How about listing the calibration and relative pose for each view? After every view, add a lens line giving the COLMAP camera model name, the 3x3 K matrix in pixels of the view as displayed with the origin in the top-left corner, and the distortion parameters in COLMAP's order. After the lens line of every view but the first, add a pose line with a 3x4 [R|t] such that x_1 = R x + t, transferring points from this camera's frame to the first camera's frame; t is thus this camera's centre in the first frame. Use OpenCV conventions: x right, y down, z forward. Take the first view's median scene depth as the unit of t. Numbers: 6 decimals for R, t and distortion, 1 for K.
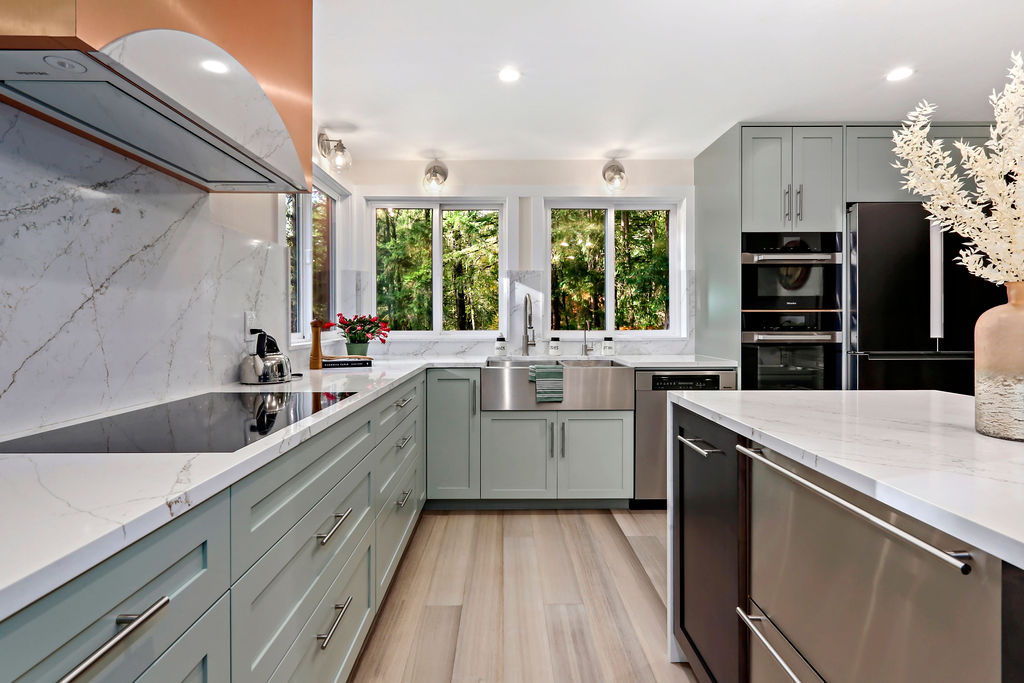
lens RADIAL K [[474.3, 0, 506.5], [0, 474.3, 327.9], [0, 0, 1]] dist [-0.002469, -0.000483]
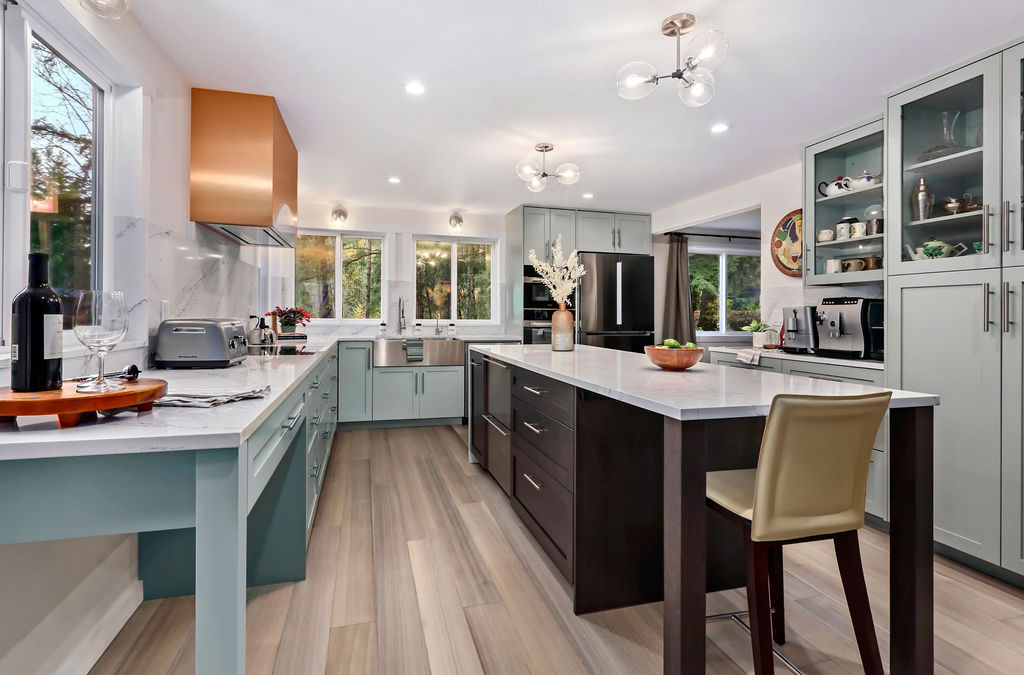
lens RADIAL K [[482.8, 0, 504.6], [0, 482.8, 311.8], [0, 0, 1]] dist [0.000795, 0.000149]
pose [[0.960248, 0.012064, 0.278887, -0.084138], [-0.007301, 0.999809, -0.018111, 0.009242], [-0.279052, 0.015355, 0.960153, -0.738288]]
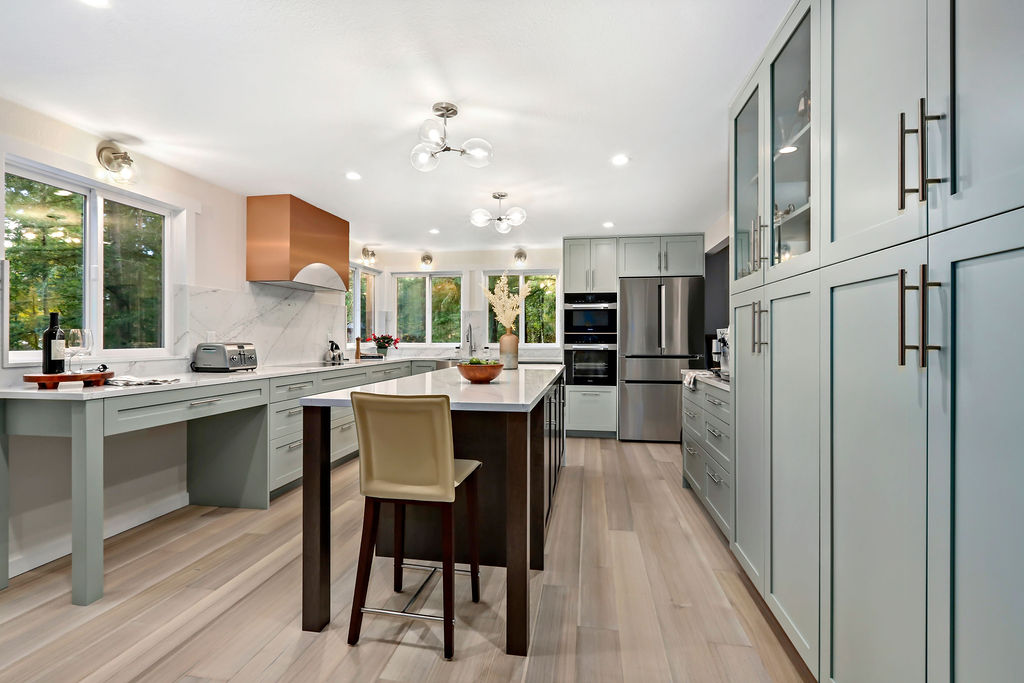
lens RADIAL K [[476.7, 0, 519.7], [0, 476.7, 339.6], [0, 0, 1]] dist [0.000069, -0.000085]
pose [[0.988321, 0.004449, -0.152320, 0.611739], [-0.005833, 0.999946, -0.008638, 0.008581], [0.152273, 0.009426, 0.988293, -0.977385]]
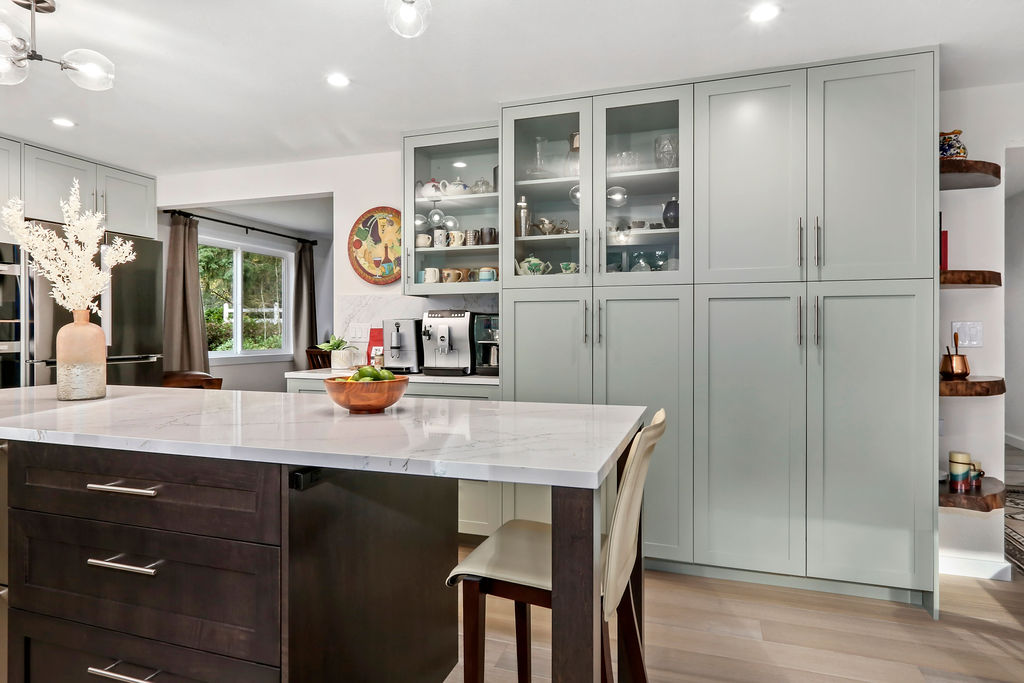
lens RADIAL K [[593.7, 0, 509.5], [0, 593.7, 328.8], [0, 0, 1]] dist [0.003914, -0.001348]
pose [[0.329339, 0.003591, 0.944205, -0.172515], [0.011019, 0.999910, -0.007647, 0.002446], [-0.944147, 0.012923, 0.329270, -0.446080]]
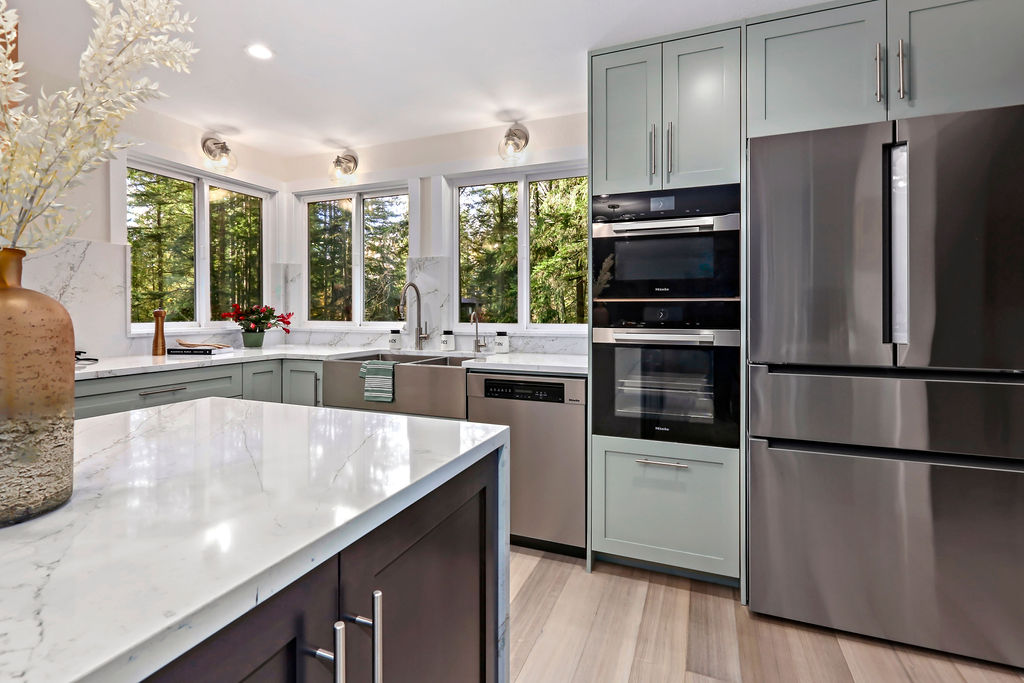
lens RADIAL K [[481.5, 0, 512.0], [0, 481.5, 313.1], [0, 0, 1]] dist [0.000011, -0.000026]
pose [[0.927317, 0.005534, -0.374235, 0.661504], [-0.010069, 0.999898, -0.010165, -0.006023], [0.374141, 0.013195, 0.927278, 0.239776]]
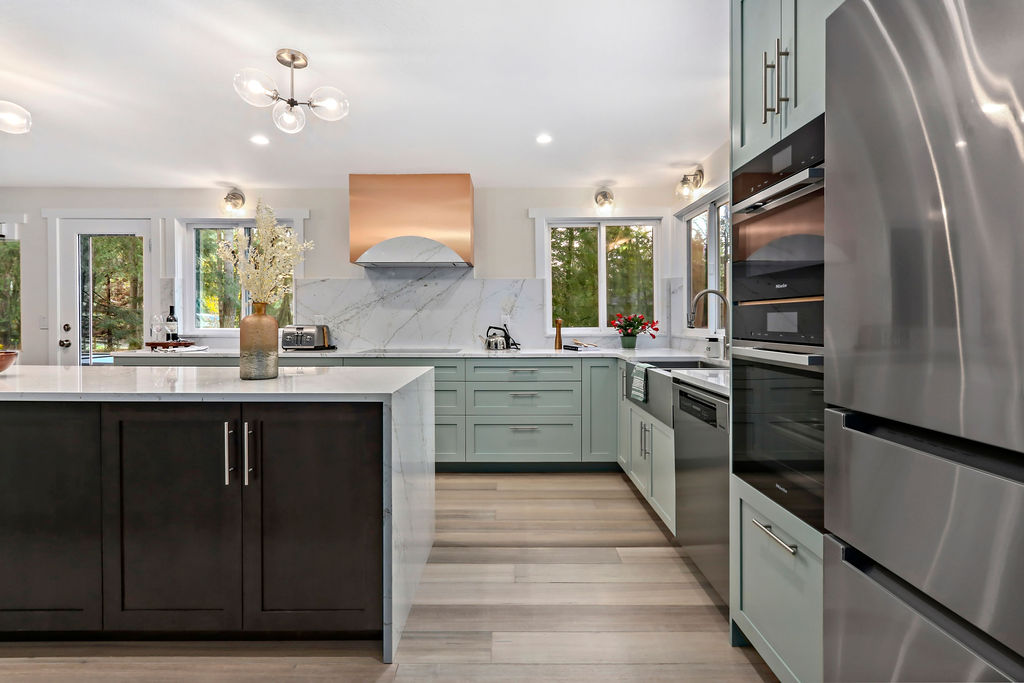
lens RADIAL K [[474.3, 0, 506.5], [0, 474.3, 327.9], [0, 0, 1]] dist [-0.002469, -0.000483]
pose [[0.000274, 0.019444, -0.999811, 1.084124], [-0.010458, 0.999756, 0.019440, -0.014987], [0.999945, 0.010450, 0.000478, 0.708460]]
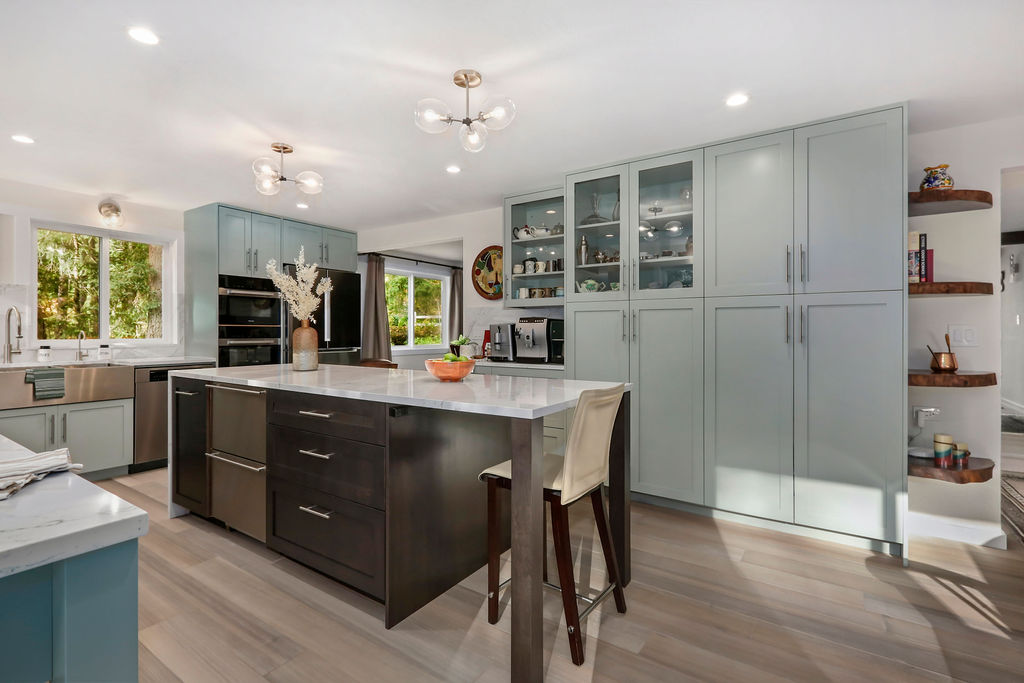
lens RADIAL K [[474.3, 0, 506.5], [0, 474.3, 327.9], [0, 0, 1]] dist [-0.002469, -0.000483]
pose [[0.558082, 0.009338, 0.829733, -0.257995], [0.007988, 0.999830, -0.016626, 0.006080], [-0.829747, 0.015907, 0.557913, -0.632171]]
